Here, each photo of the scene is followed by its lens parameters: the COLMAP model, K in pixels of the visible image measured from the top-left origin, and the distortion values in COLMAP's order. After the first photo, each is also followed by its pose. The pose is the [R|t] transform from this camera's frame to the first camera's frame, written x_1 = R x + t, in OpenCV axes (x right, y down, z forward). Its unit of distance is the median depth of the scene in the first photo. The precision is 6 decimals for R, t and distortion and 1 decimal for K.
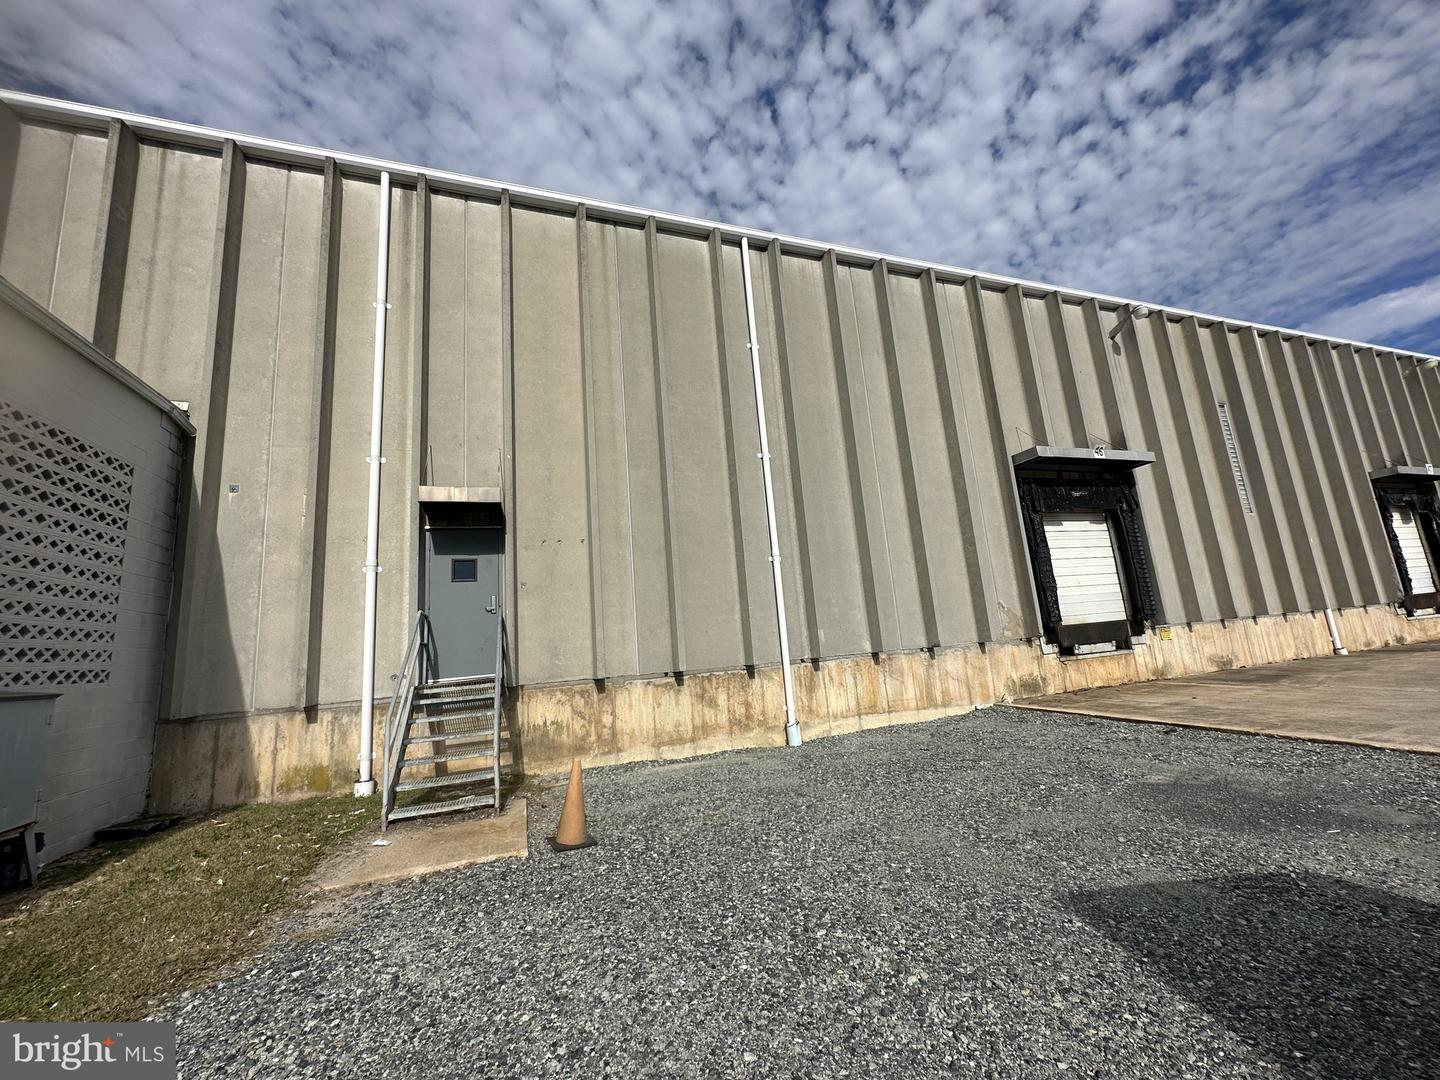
lens RADIAL K [[574.0, 0, 720.0], [0, 574.0, 540.0], [0, 0, 1]] dist [0.001262, 0.000448]
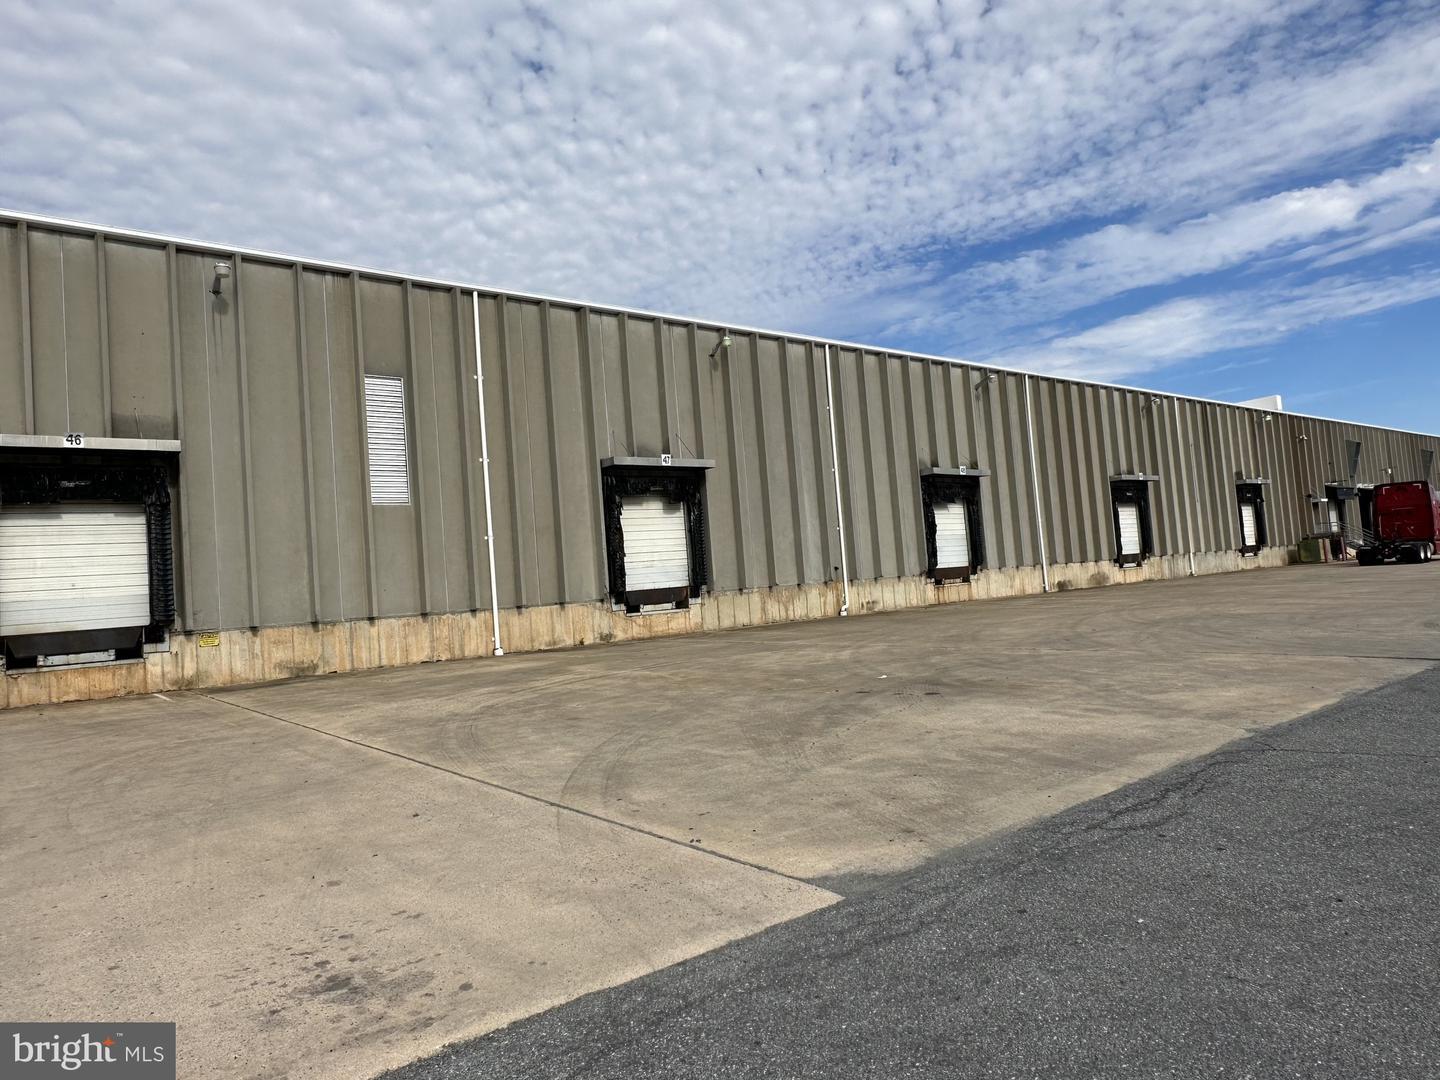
lens RADIAL K [[912.4, 0, 720.0], [0, 912.4, 540.0], [0, 0, 1]] dist [0.135216, -0.000282]
pose [[0.949680, 0.008591, 0.313105, -0.096146], [-0.042225, 0.994010, 0.100799, -0.020657], [-0.310363, -0.108948, 0.944354, -0.151095]]
